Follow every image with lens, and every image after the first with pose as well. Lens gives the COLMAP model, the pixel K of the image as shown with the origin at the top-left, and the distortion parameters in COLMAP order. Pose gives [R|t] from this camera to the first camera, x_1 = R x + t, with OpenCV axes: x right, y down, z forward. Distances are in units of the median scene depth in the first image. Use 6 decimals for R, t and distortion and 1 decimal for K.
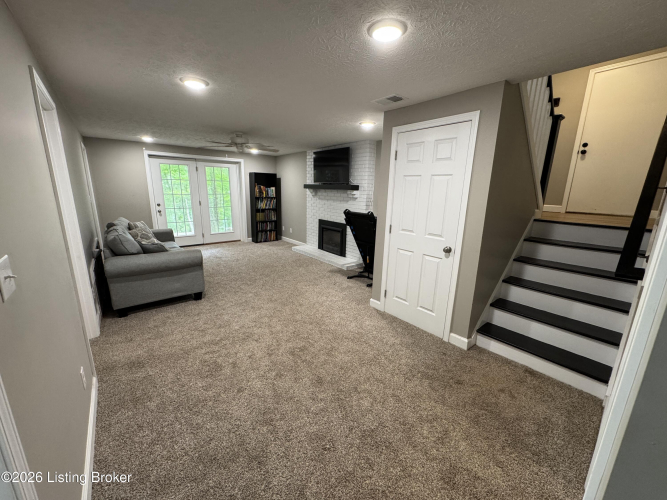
lens RADIAL K [[265.0, 0, 333.3], [0, 265.0, 250.8], [0, 0, 1]] dist [-0.002763, 0.000036]
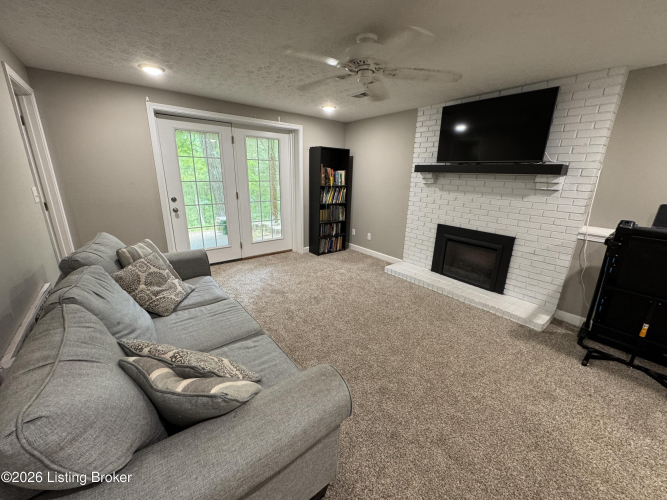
lens RADIAL K [[265.0, 0, 332.2], [0, 265.0, 250.1], [0, 0, 1]] dist [-0.002763, 0.000036]
pose [[0.999821, 0.005061, -0.018222, -0.269661], [-0.004120, 0.998673, 0.051343, -0.085429], [0.018457, -0.051259, 0.998515, 0.374006]]
